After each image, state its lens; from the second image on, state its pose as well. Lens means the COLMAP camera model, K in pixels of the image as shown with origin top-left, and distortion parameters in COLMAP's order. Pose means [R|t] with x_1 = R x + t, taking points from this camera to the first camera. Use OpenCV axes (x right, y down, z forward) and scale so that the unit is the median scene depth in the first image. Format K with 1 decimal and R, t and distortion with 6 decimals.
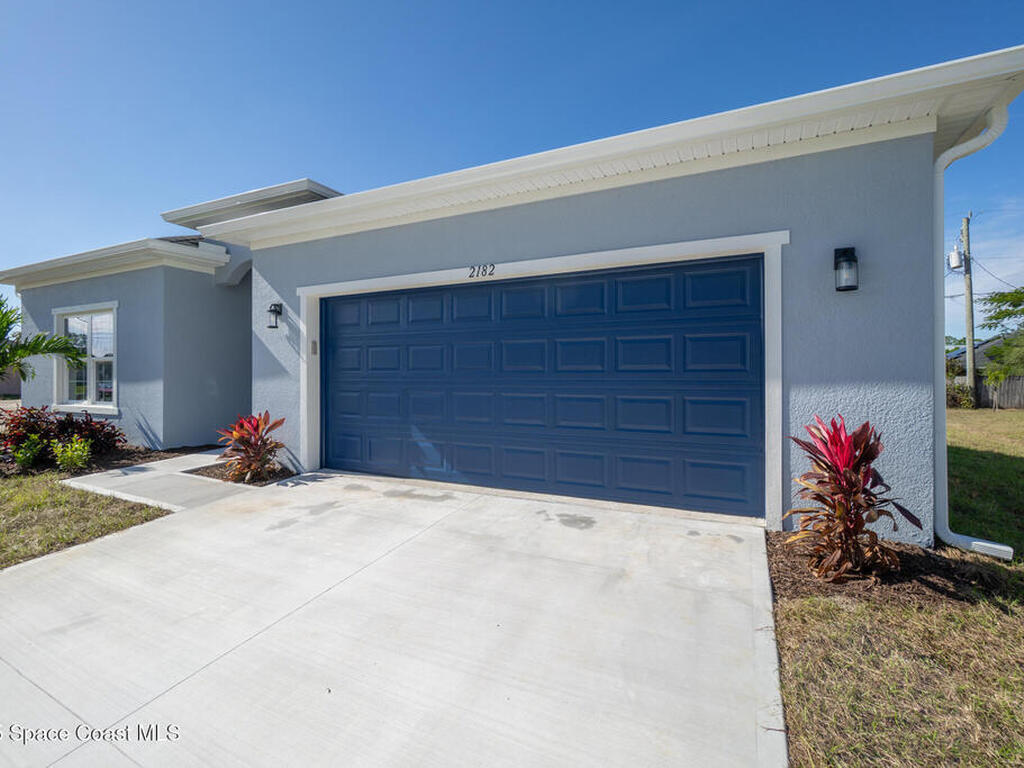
lens RADIAL K [[496.6, 0, 508.2], [0, 496.6, 377.9], [0, 0, 1]] dist [-0.002765, -0.000488]
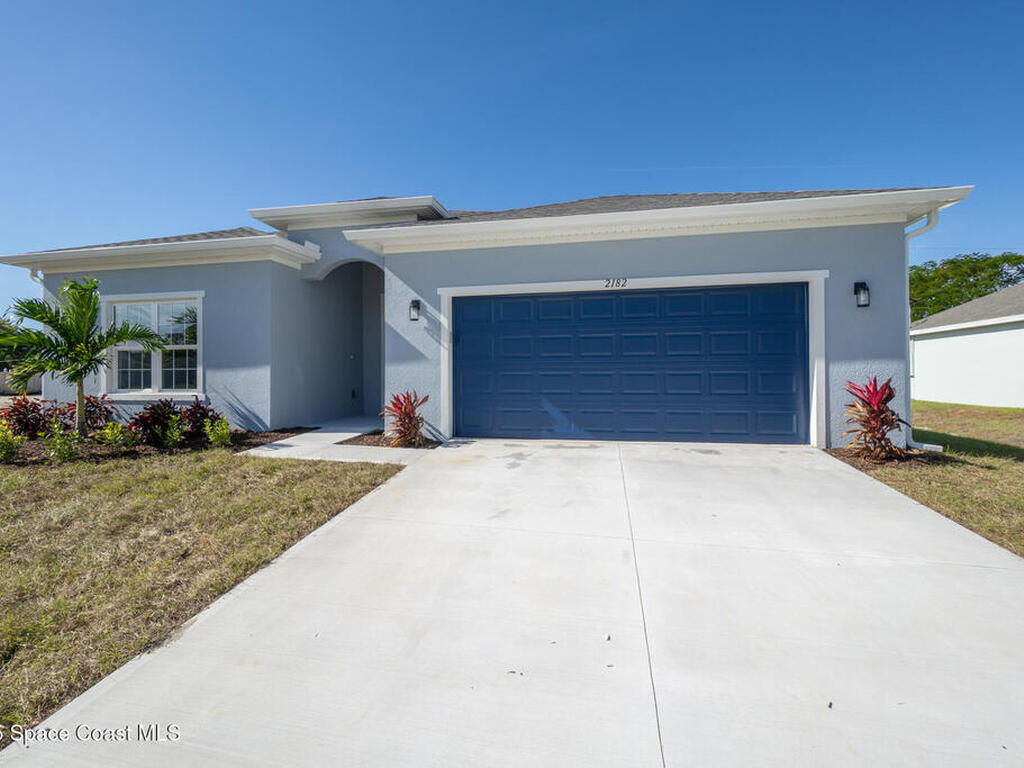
lens RADIAL K [[493.4, 0, 508.6], [0, 493.4, 378.3], [0, 0, 1]] dist [-0.003053, 0.000089]
pose [[0.966563, -0.005758, 0.256363, -0.568821], [0.005819, 0.999983, 0.000524, 0.039847], [-0.256362, 0.000985, 0.966580, -0.209698]]
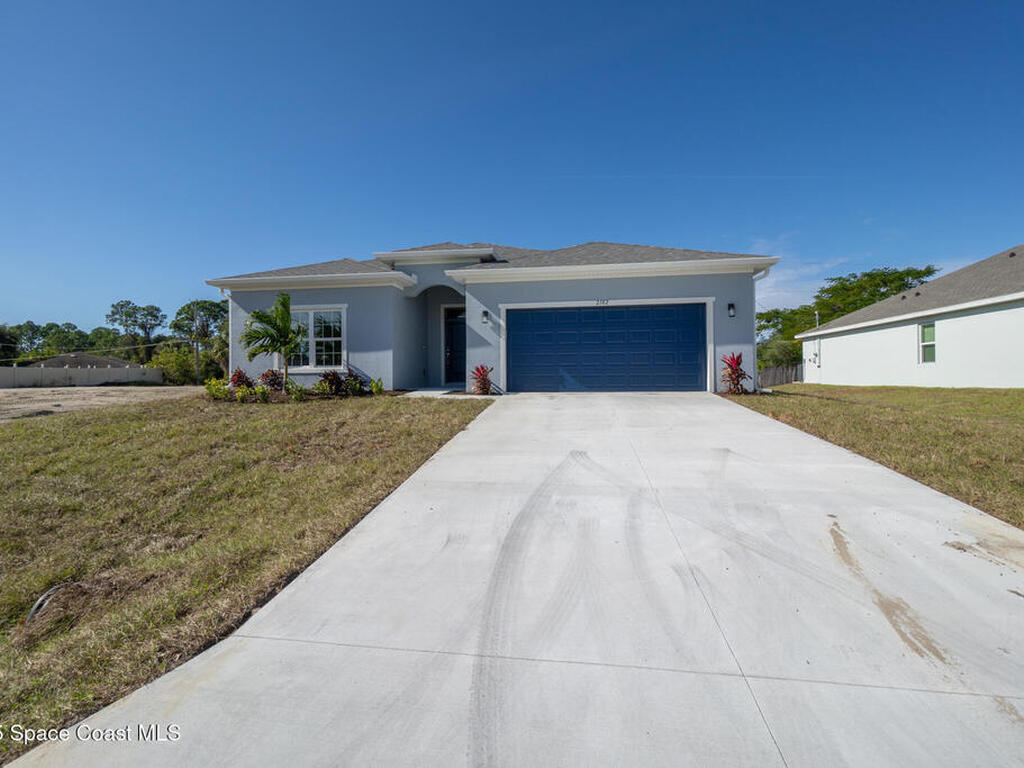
lens RADIAL K [[493.4, 0, 508.6], [0, 493.4, 378.3], [0, 0, 1]] dist [-0.003053, 0.000089]
pose [[0.949908, -0.007818, 0.312433, -1.033337], [0.009040, 0.999956, -0.002462, 0.134563], [-0.312400, 0.005164, 0.949937, -0.970135]]
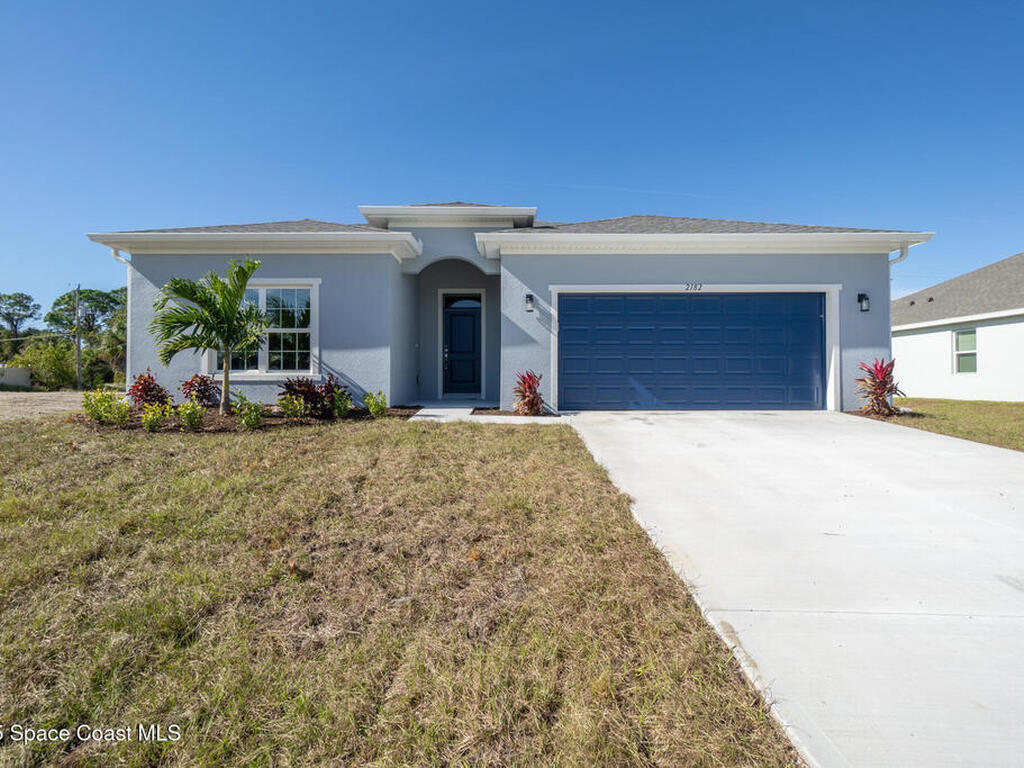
lens RADIAL K [[500.7, 0, 505.4], [0, 500.7, 377.0], [0, 0, 1]] dist [-0.003429, 0.000198]
pose [[0.896202, 0.003881, 0.443629, -1.192517], [0.001627, 0.999926, -0.012035, 0.105804], [-0.443643, 0.011507, 0.896130, -0.257492]]
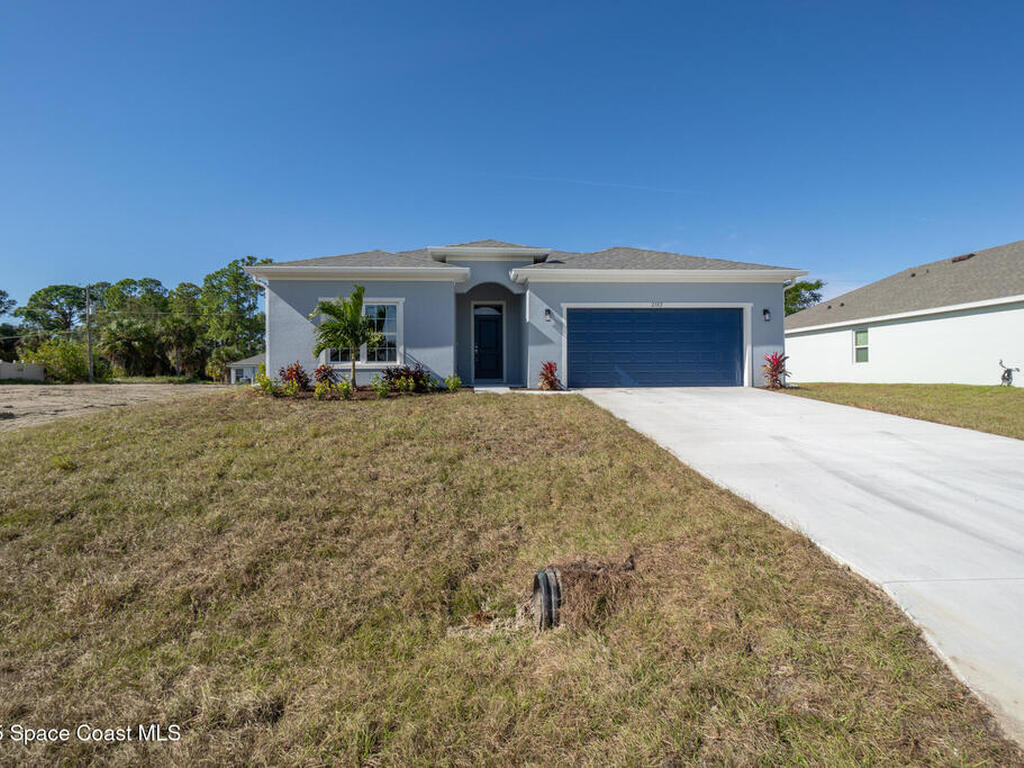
lens RADIAL K [[496.6, 0, 508.2], [0, 496.6, 377.9], [0, 0, 1]] dist [-0.002765, -0.000488]
pose [[0.865665, -0.008244, 0.500556, -1.705438], [0.008335, 0.999963, 0.002053, 0.137193], [-0.500554, 0.002395, 0.865702, -0.749128]]
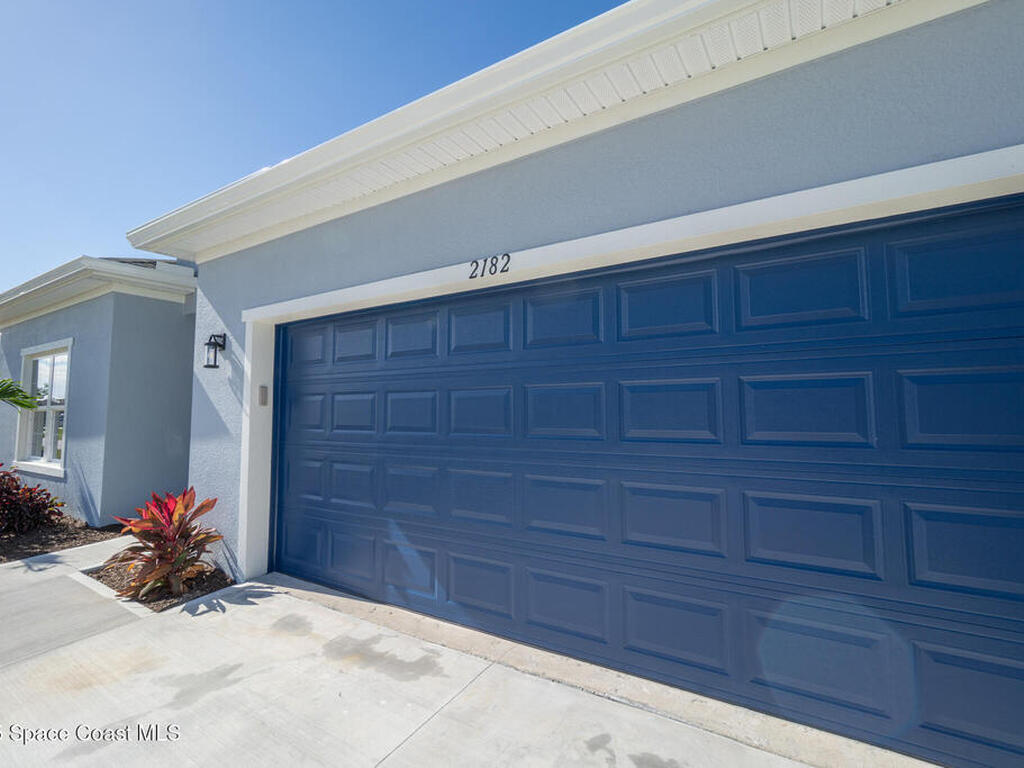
lens RADIAL K [[500.7, 0, 505.4], [0, 500.7, 377.0], [0, 0, 1]] dist [-0.003429, 0.000198]
pose [[0.993452, -0.010546, -0.113764, 0.025661], [0.001621, 0.996932, -0.078260, -0.031280], [0.114241, 0.077563, 0.990421, 0.345632]]
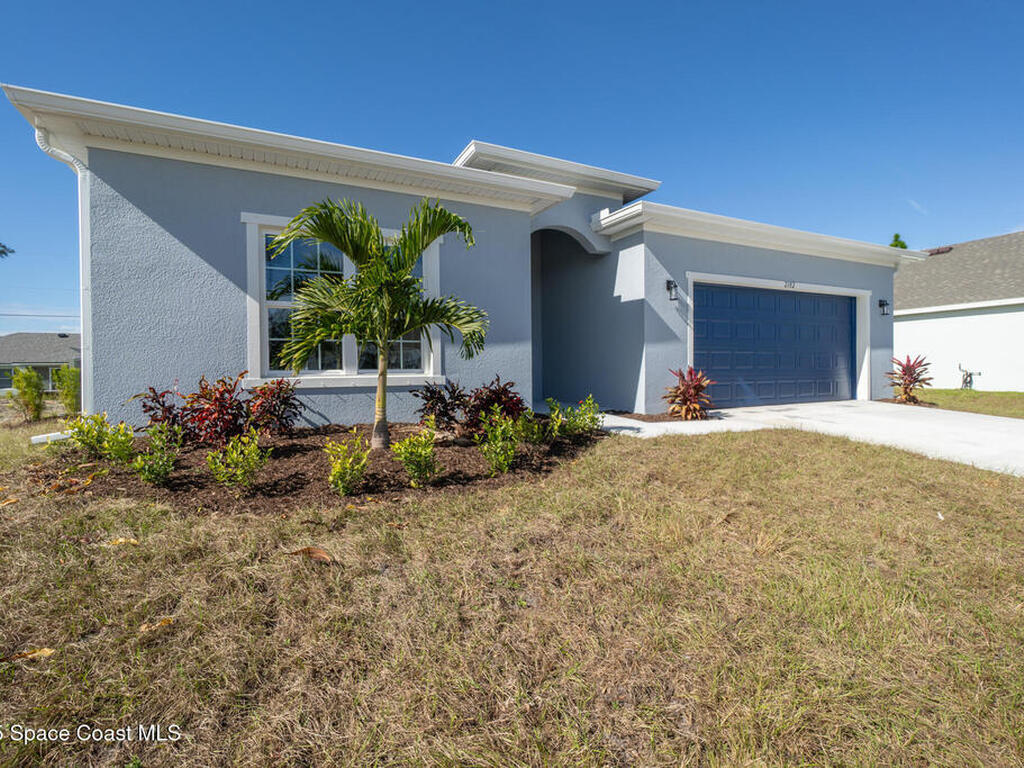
lens RADIAL K [[496.6, 0, 508.2], [0, 496.6, 377.9], [0, 0, 1]] dist [-0.002765, -0.000488]
pose [[0.598830, -0.018001, 0.800674, -1.753110], [0.015844, 0.999818, 0.010628, 0.075682], [-0.800719, 0.006321, 0.599007, 0.599753]]
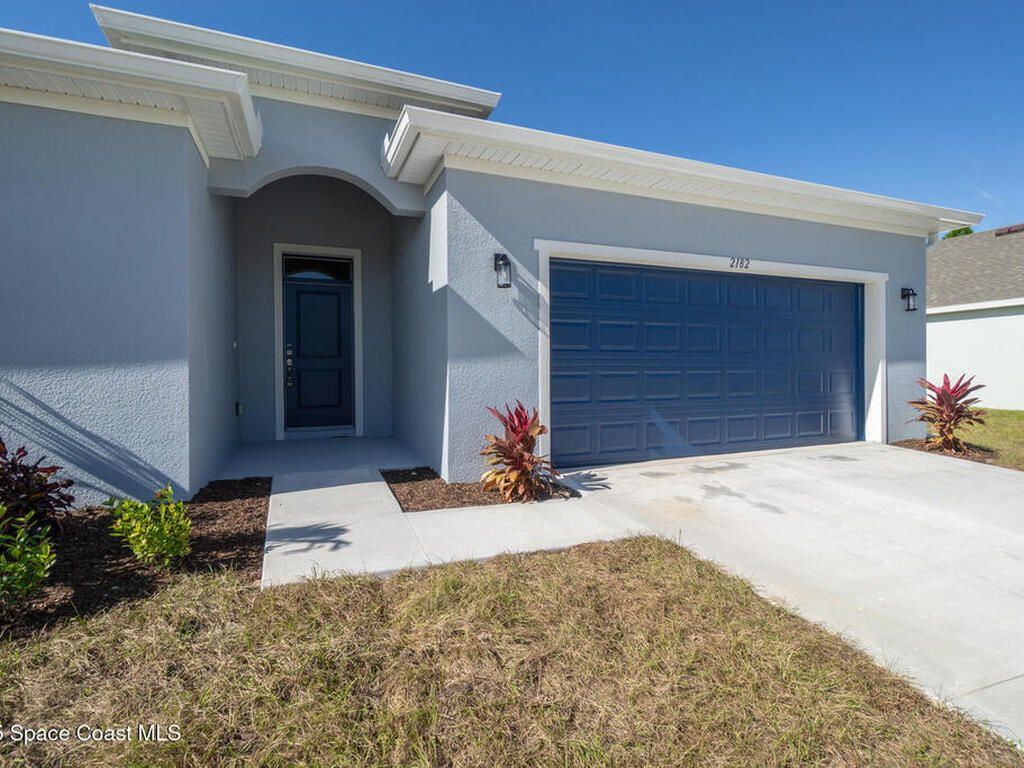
lens RADIAL K [[496.6, 0, 508.2], [0, 496.6, 377.9], [0, 0, 1]] dist [-0.002765, -0.000488]
pose [[0.663241, -0.015010, 0.748255, -1.034351], [0.011802, 0.999884, 0.009596, 0.026092], [-0.748313, 0.002466, 0.663341, 0.521230]]
